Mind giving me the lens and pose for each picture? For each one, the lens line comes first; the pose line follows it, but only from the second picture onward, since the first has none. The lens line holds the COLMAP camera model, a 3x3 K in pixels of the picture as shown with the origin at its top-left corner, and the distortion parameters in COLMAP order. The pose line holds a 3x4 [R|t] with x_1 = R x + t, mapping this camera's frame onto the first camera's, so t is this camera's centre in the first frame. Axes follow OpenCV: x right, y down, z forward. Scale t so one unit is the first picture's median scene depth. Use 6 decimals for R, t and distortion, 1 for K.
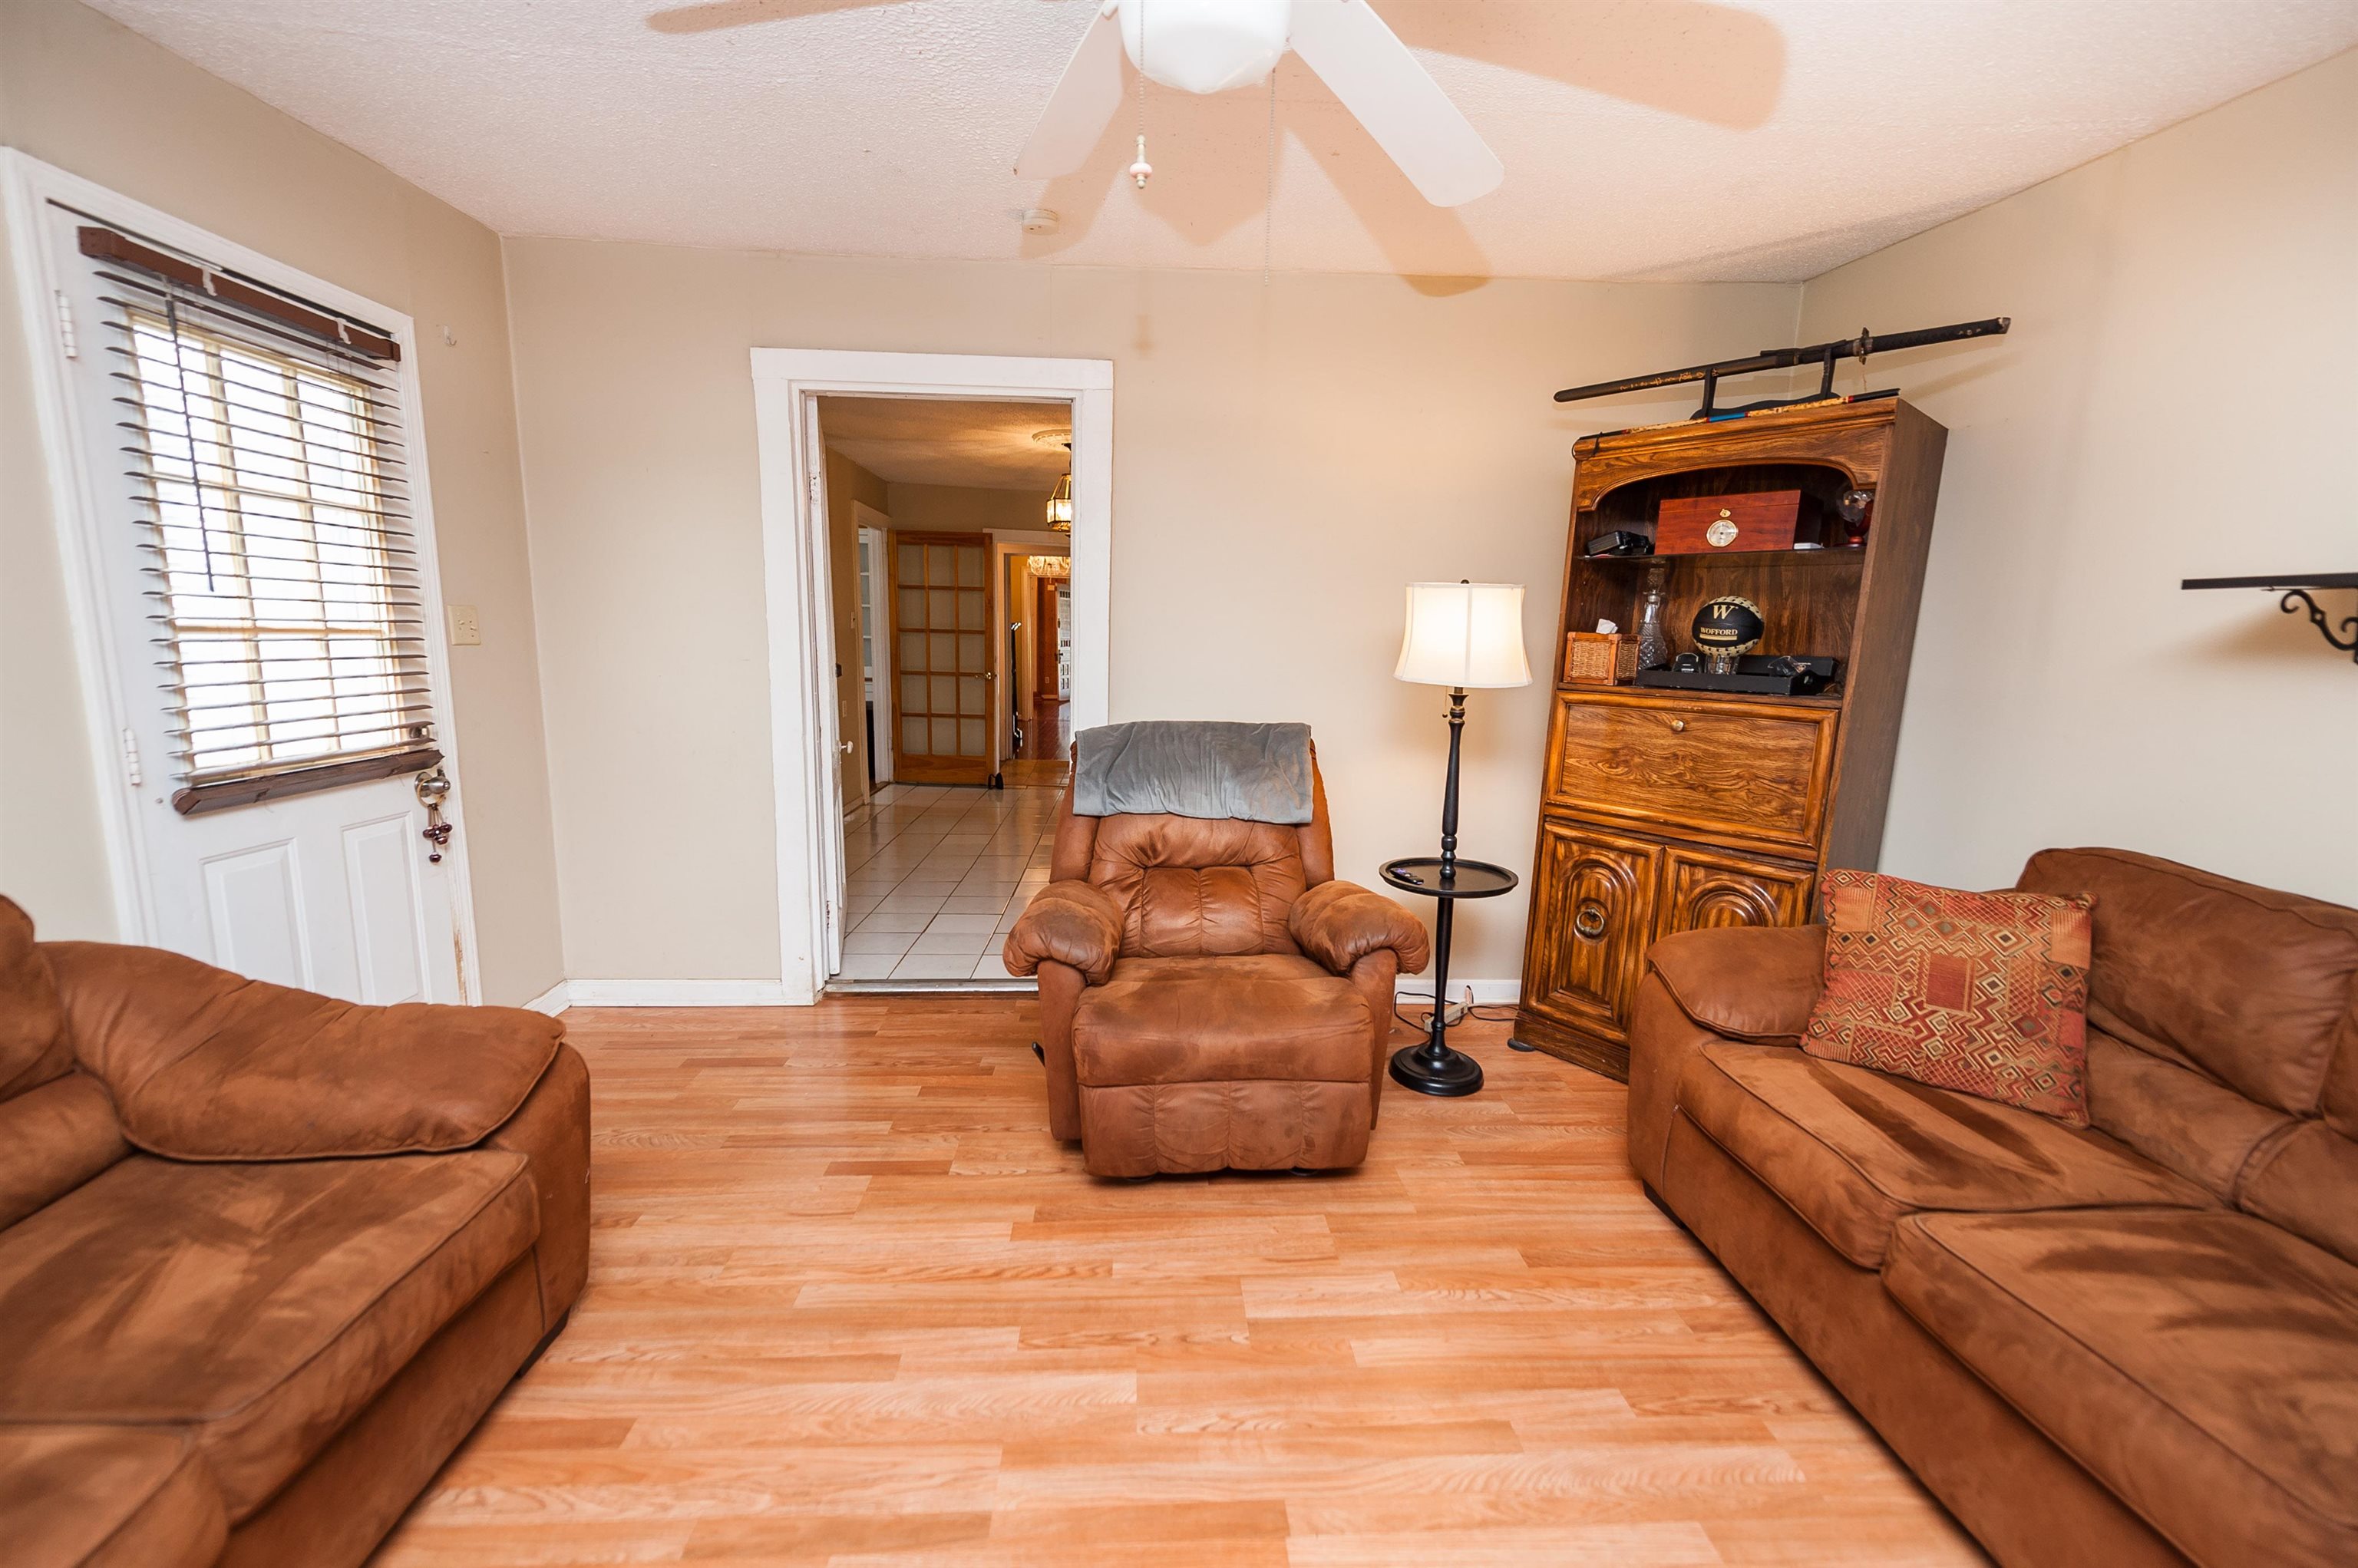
lens RADIAL K [[950.7, 0, 1181.2], [0, 950.7, 790.4], [0, 0, 1]] dist [0.021580, -0.007424]
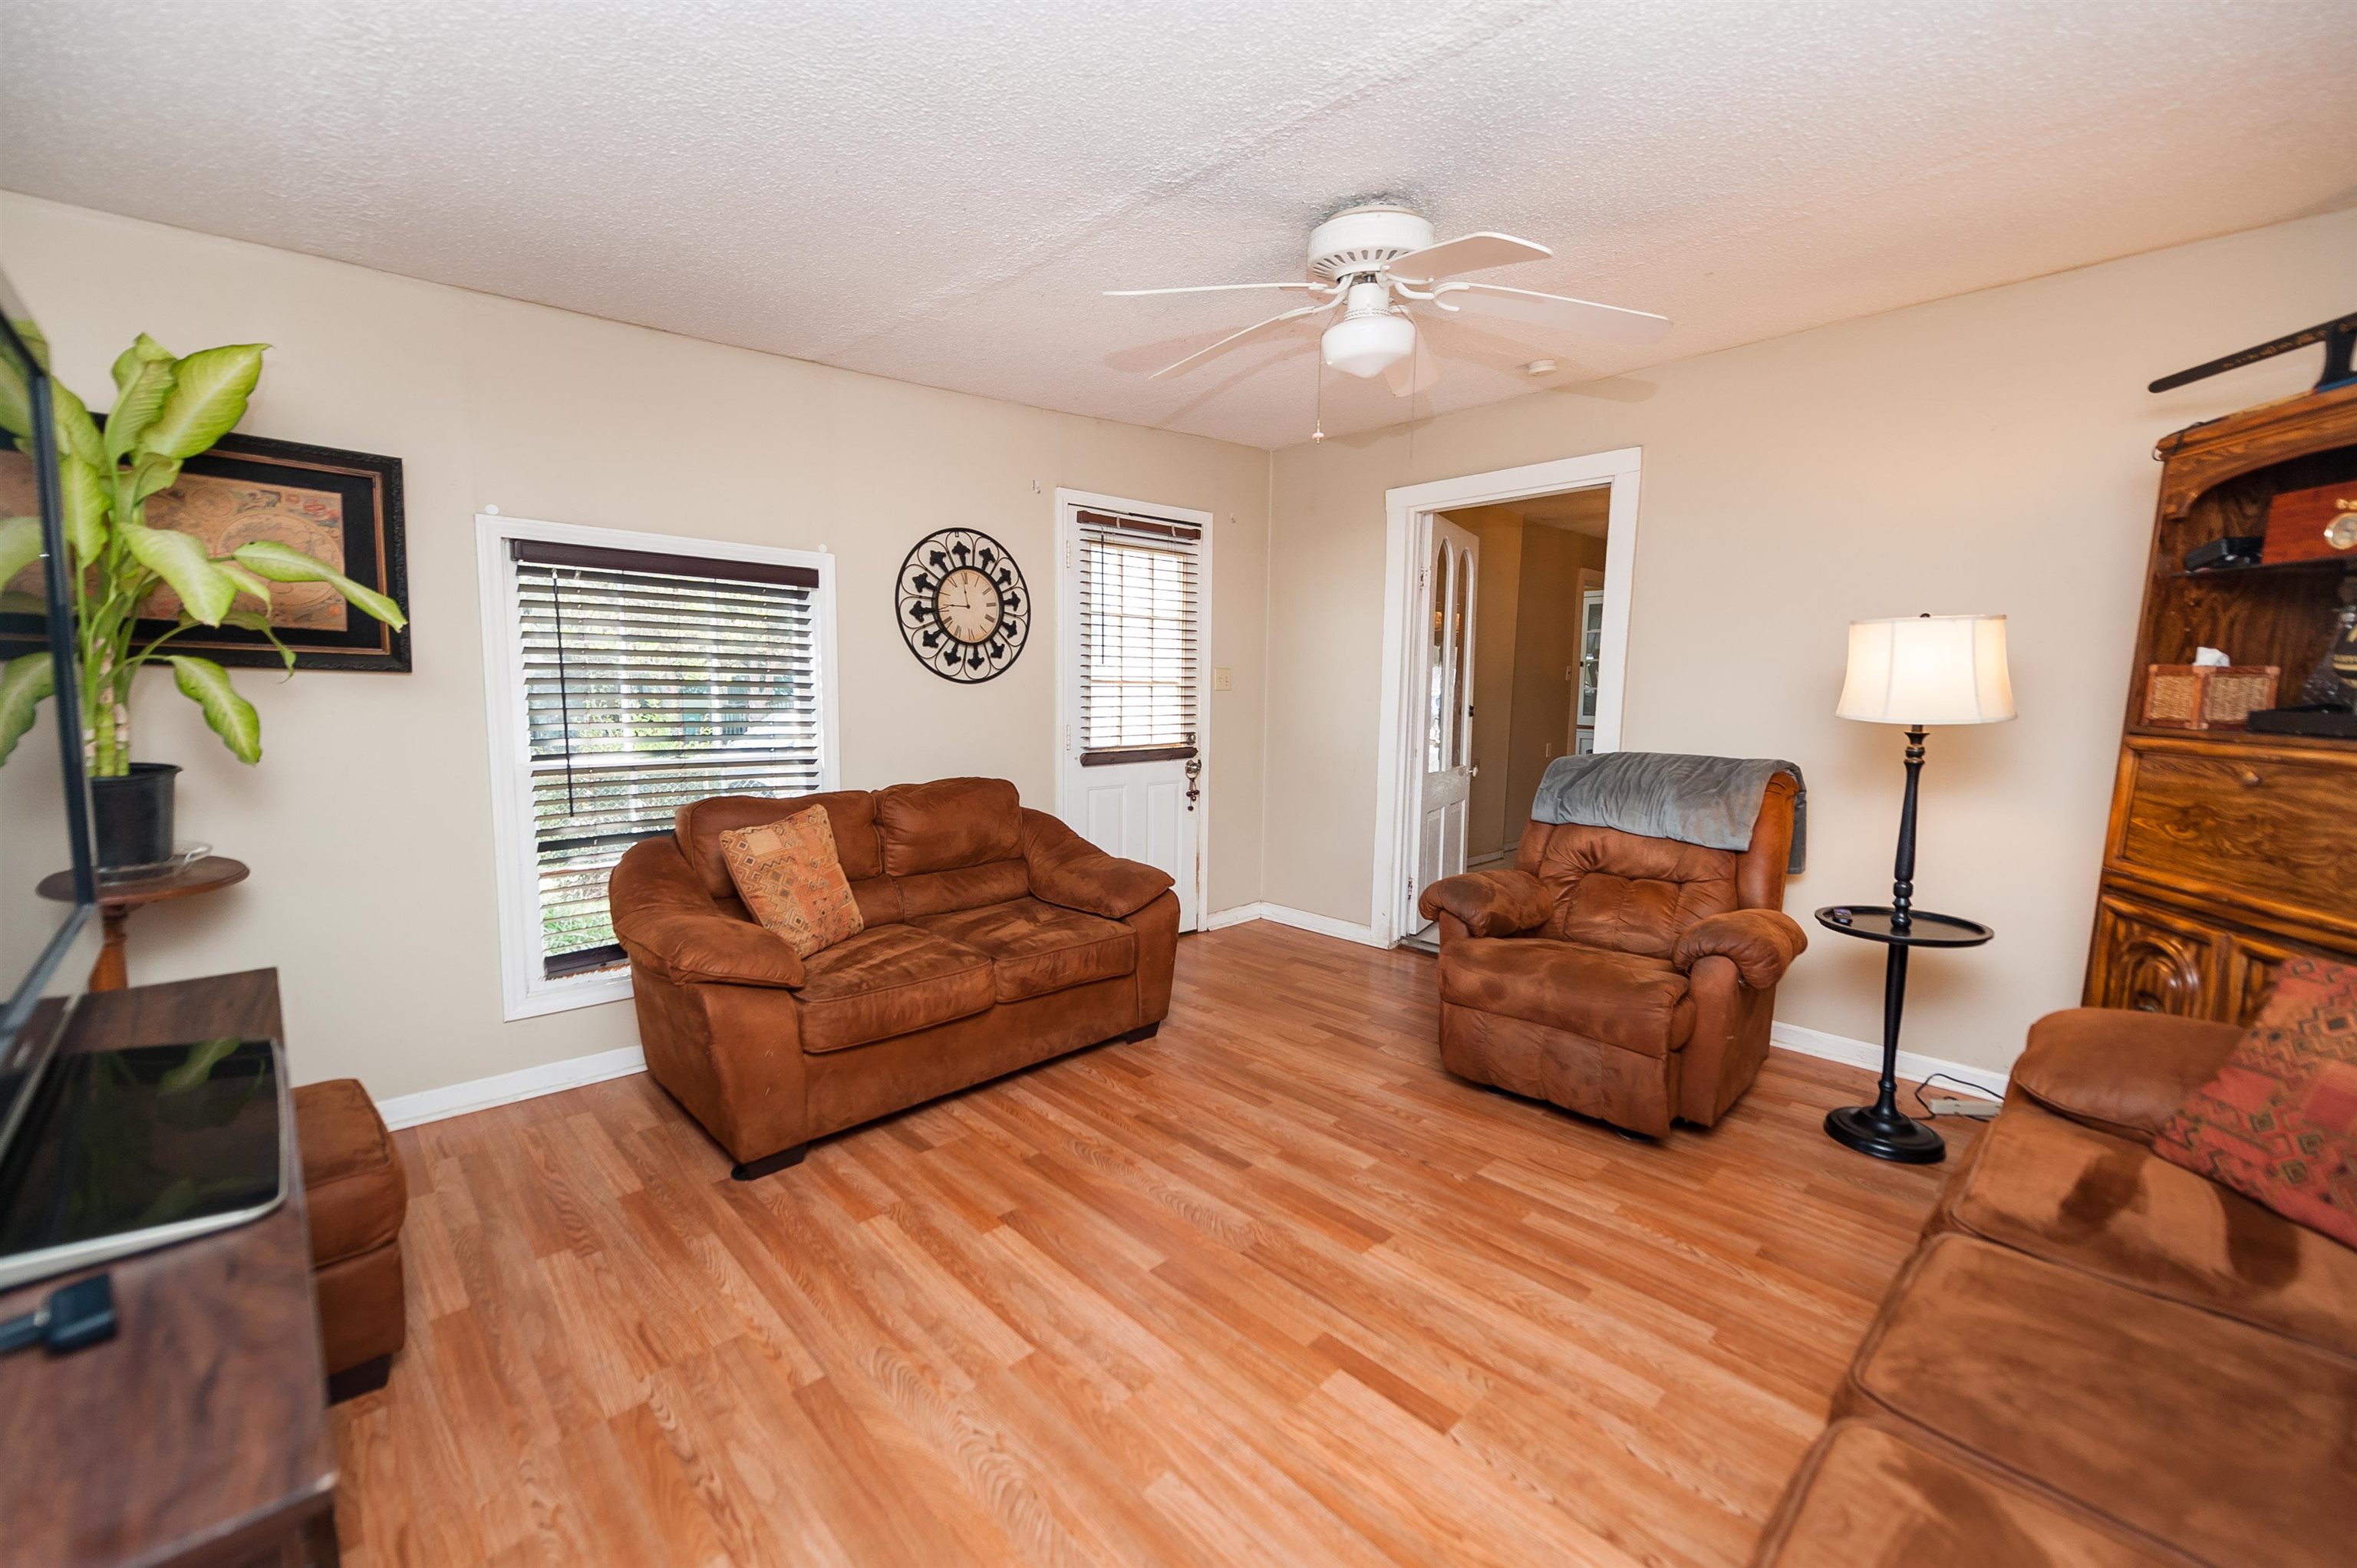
lens RADIAL K [[950.3, 0, 1180.7], [0, 950.3, 790.4], [0, 0, 1]] dist [0.021580, -0.007424]
pose [[0.649708, 0.073680, -0.756605, 0.558244], [-0.117873, 0.993018, -0.004517, 0.048941], [0.750990, 0.092118, 0.653857, -0.178646]]
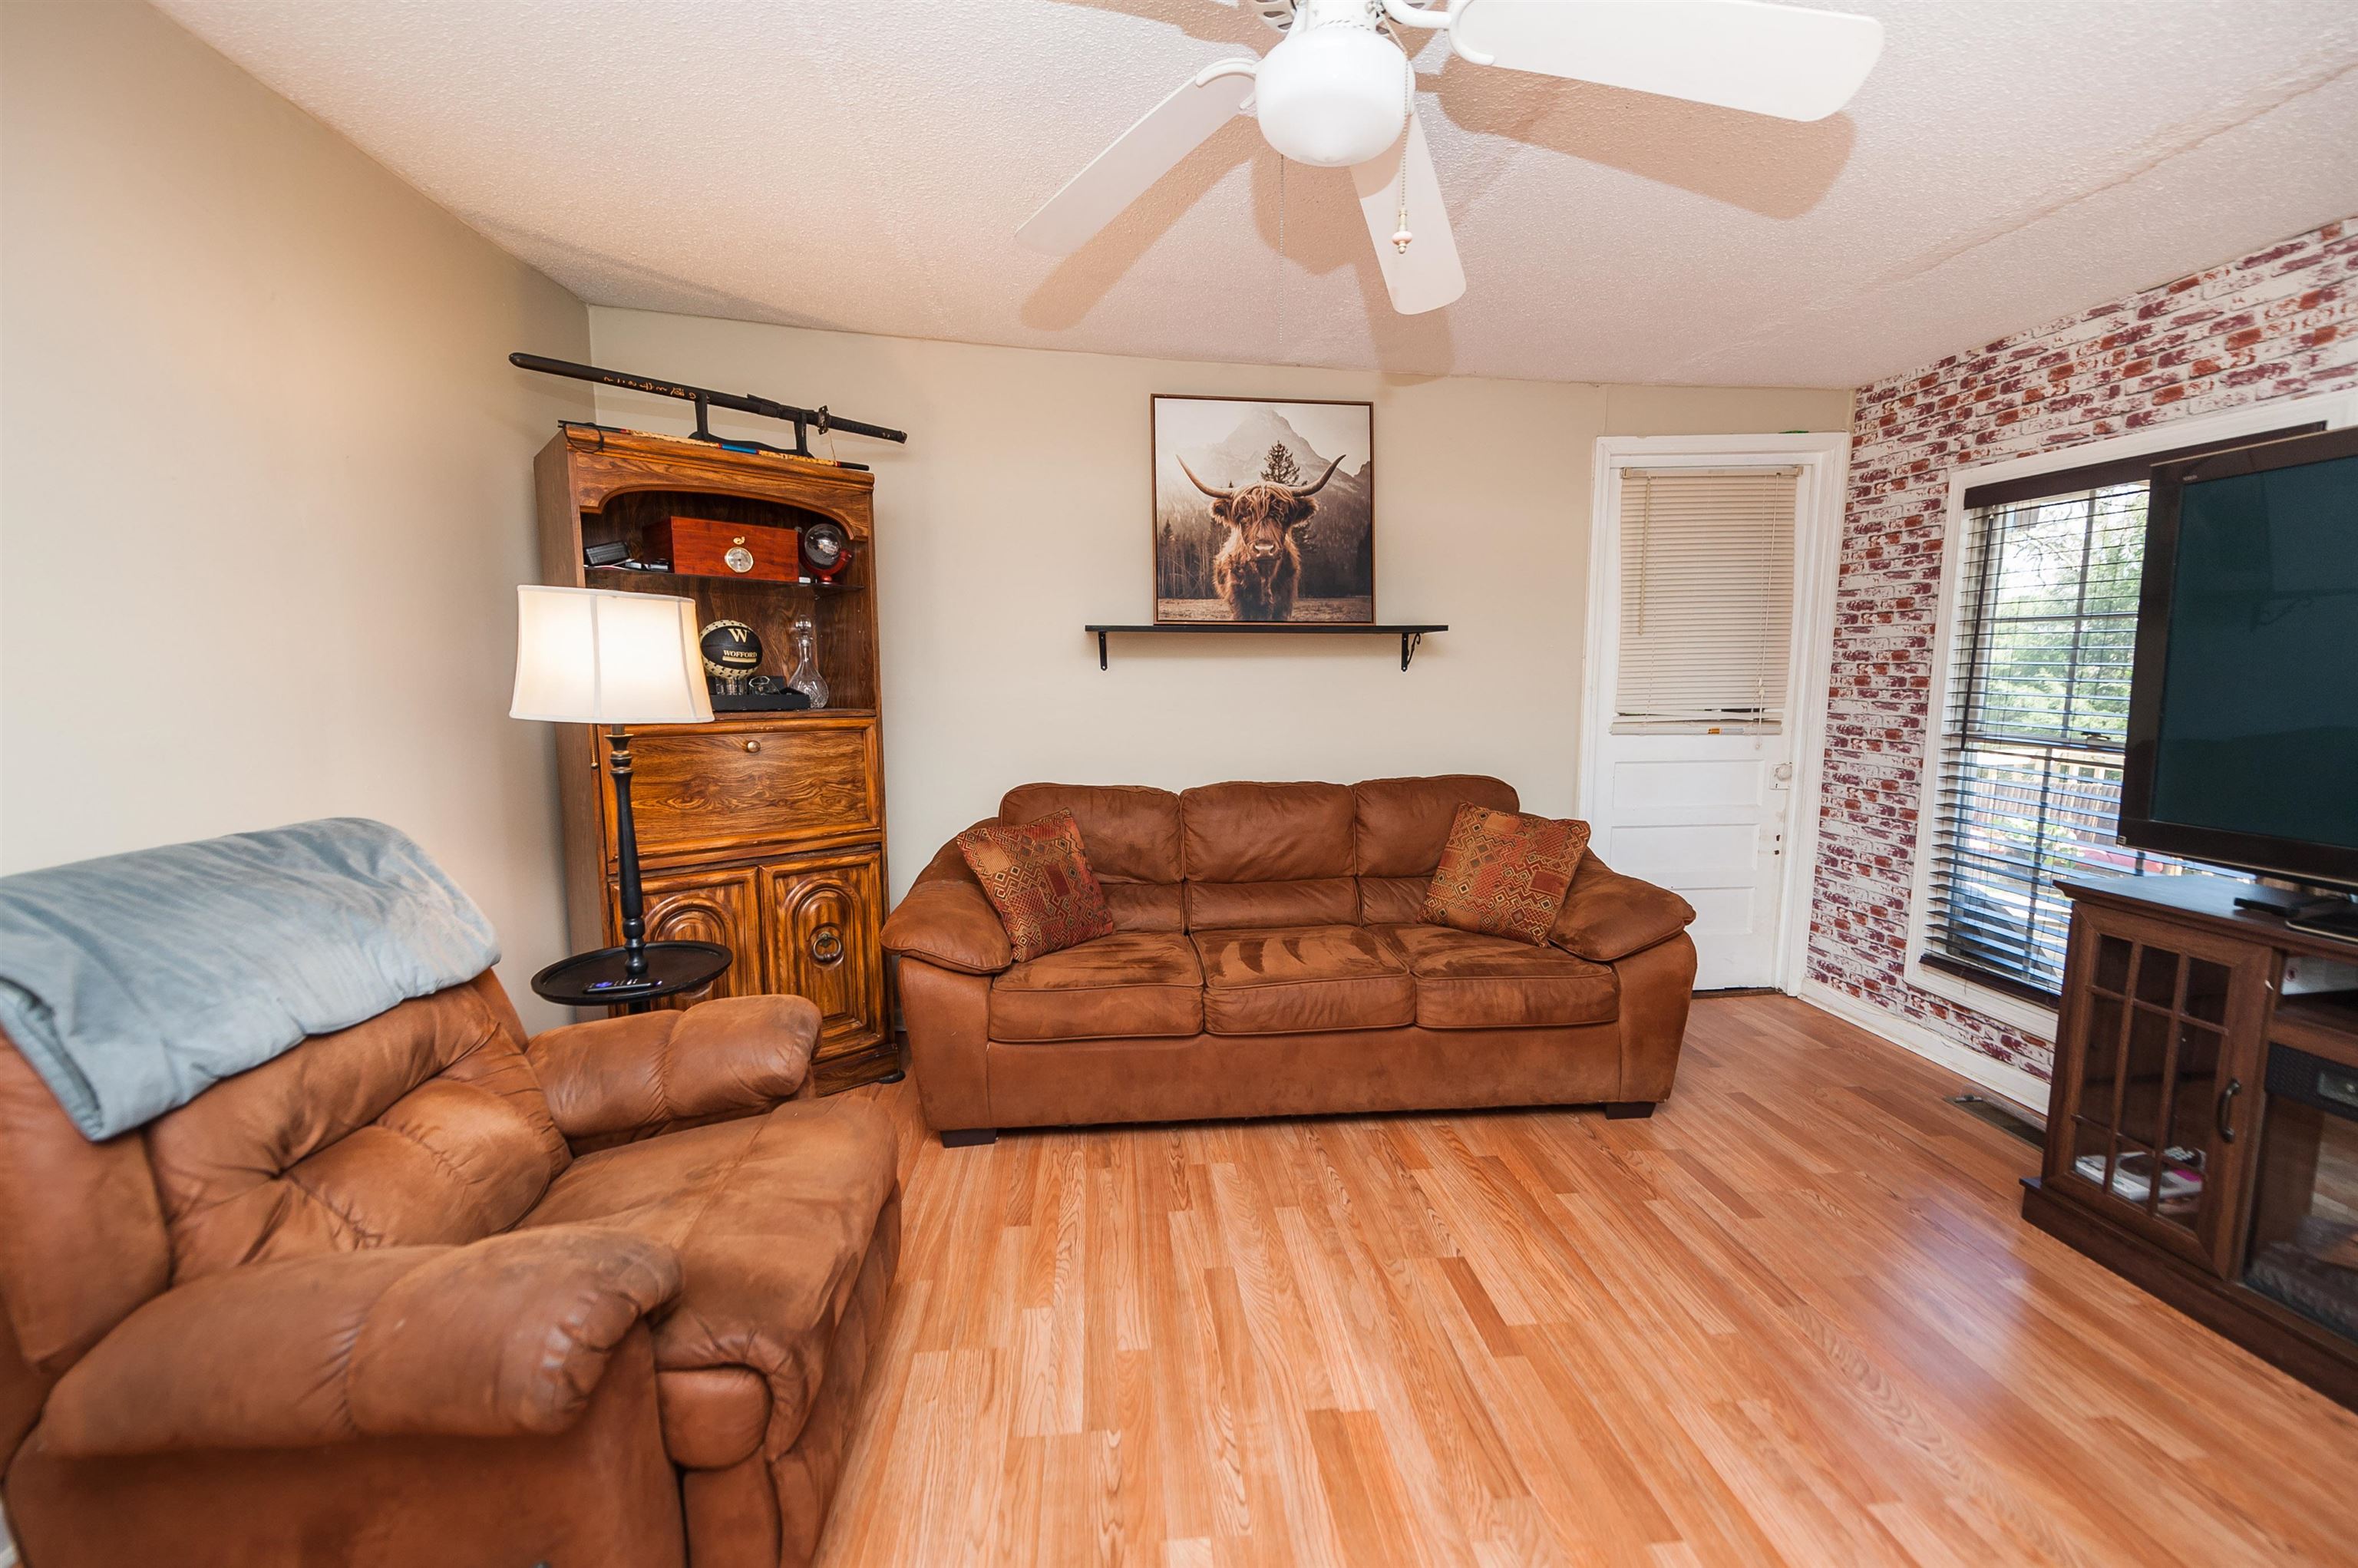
lens RADIAL K [[950.7, 0, 1181.2], [0, 950.7, 790.4], [0, 0, 1]] dist [0.021580, -0.007424]
pose [[-0.037466, -0.147219, 0.988394, -0.513745], [0.165742, 0.974474, 0.151429, -0.102669], [-0.985457, 0.169492, -0.012109, 0.583549]]
